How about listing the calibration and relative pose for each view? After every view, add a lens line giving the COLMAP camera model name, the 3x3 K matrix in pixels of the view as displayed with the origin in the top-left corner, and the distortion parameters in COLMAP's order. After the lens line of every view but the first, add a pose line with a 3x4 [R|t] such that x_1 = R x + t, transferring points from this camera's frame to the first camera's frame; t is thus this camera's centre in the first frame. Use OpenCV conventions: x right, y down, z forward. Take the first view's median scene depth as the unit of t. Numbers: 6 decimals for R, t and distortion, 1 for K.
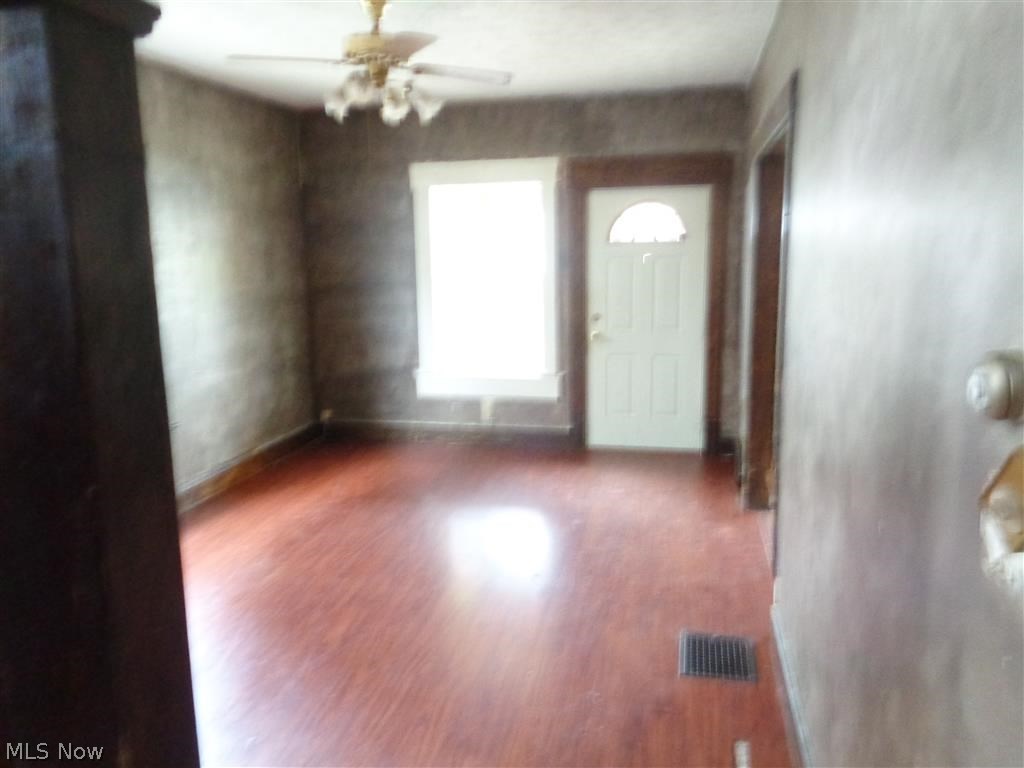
lens RADIAL K [[776.3, 0, 511.7], [0, 776.3, 385.5], [0, 0, 1]] dist [0.026165, -0.000213]
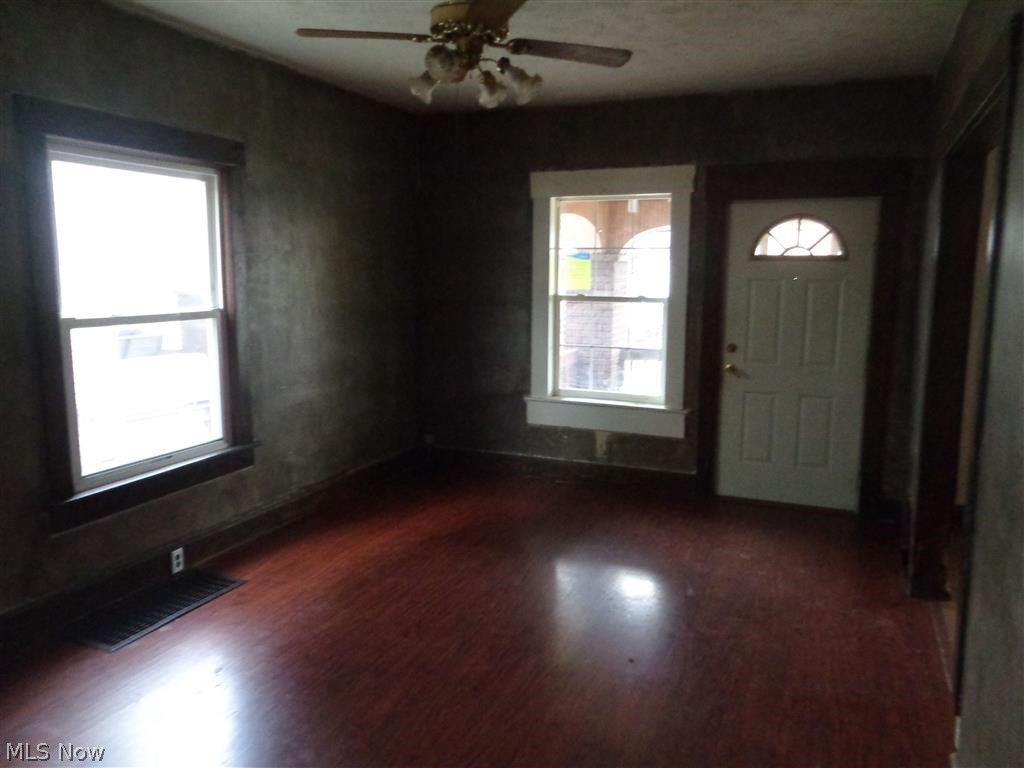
lens RADIAL K [[776.3, 0, 512.0], [0, 776.3, 376.8], [0, 0, 1]] dist [0.026165, -0.000213]
pose [[0.982315, 0.051958, -0.179882, 0.032099], [-0.059722, 0.997491, -0.038013, -0.010560], [0.177455, 0.048084, 0.982953, 0.131657]]
